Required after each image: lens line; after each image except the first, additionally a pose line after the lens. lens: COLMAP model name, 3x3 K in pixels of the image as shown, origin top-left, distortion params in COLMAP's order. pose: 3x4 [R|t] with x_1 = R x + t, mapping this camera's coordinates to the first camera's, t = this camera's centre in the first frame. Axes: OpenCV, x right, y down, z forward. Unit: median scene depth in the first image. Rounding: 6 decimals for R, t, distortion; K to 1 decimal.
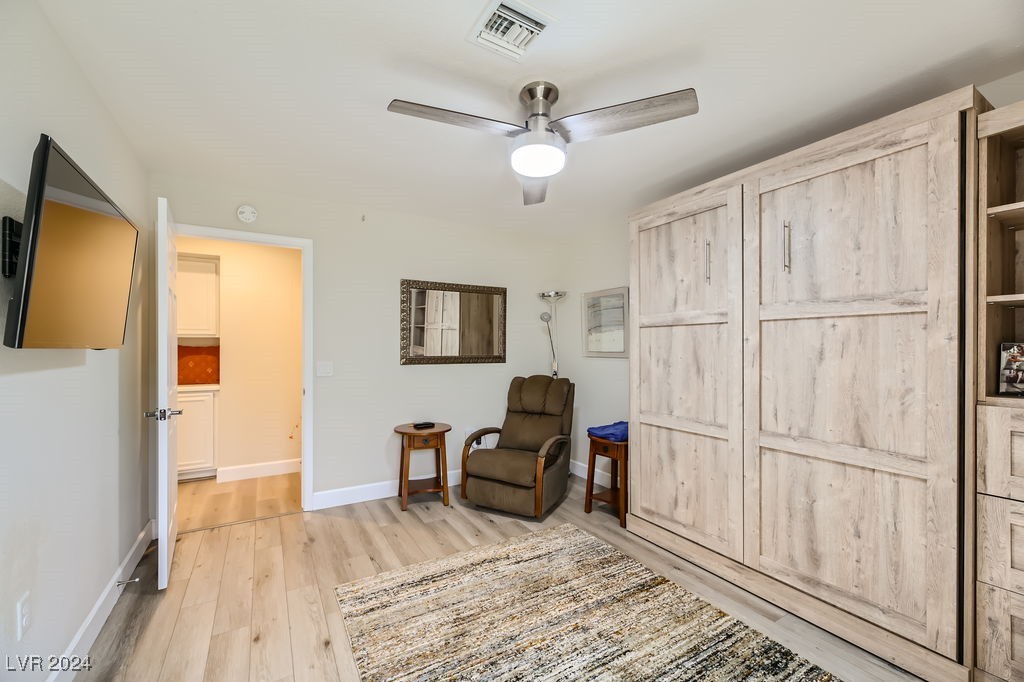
lens RADIAL K [[415.5, 0, 504.5], [0, 415.5, 345.3], [0, 0, 1]] dist [-0.000147, -0.000157]
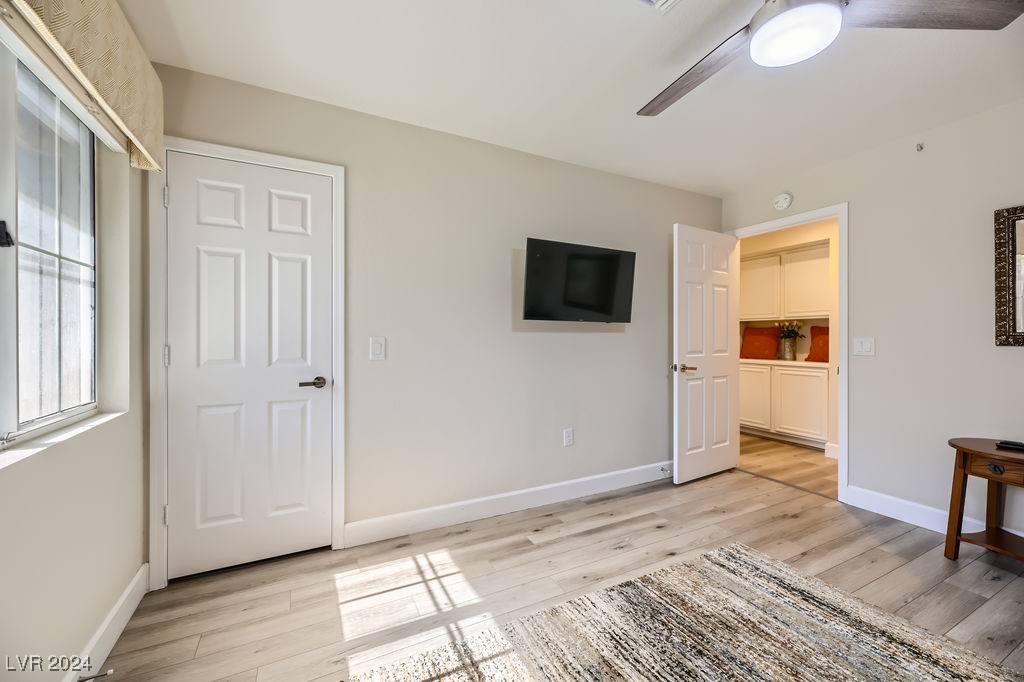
lens RADIAL K [[407.4, 0, 513.3], [0, 407.4, 336.8], [0, 0, 1]] dist [-0.001724, -0.000377]
pose [[-0.048895, -0.001951, -0.998802, 0.603443], [0.001325, 0.999997, -0.002018, 0.049615], [0.998803, -0.001422, -0.048892, 0.431349]]
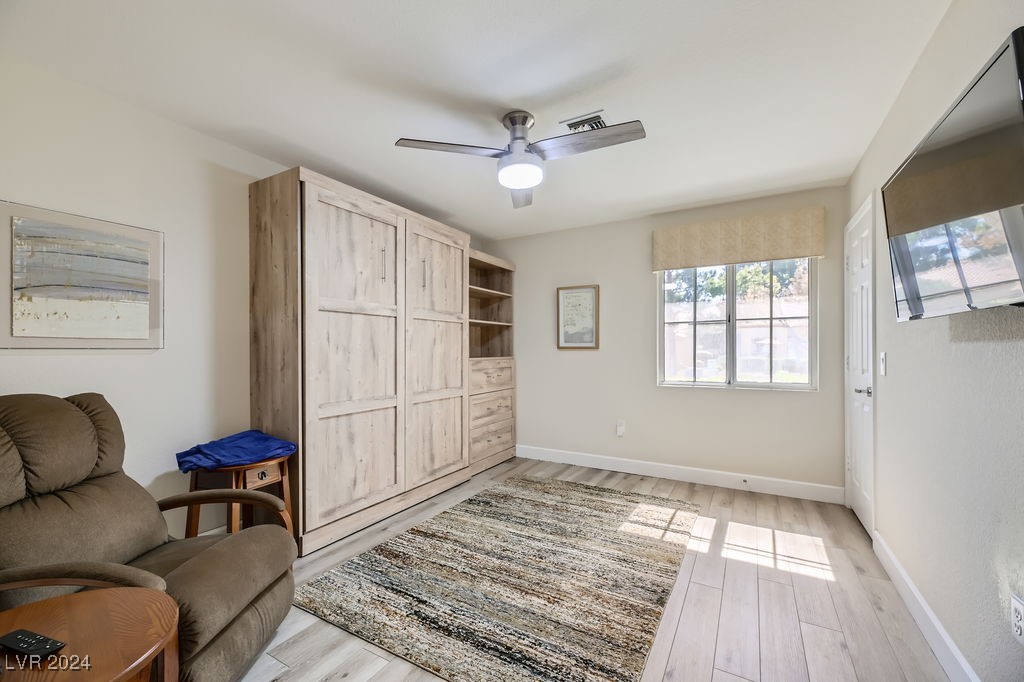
lens RADIAL K [[419.7, 0, 511.6], [0, 419.7, 349.8], [0, 0, 1]] dist [0.000859, -0.000059]
pose [[-0.502443, 0.003039, 0.864605, -0.736960], [-0.000124, 0.999994, -0.003587, 0.049940], [-0.864610, -0.001910, -0.502440, 1.254015]]
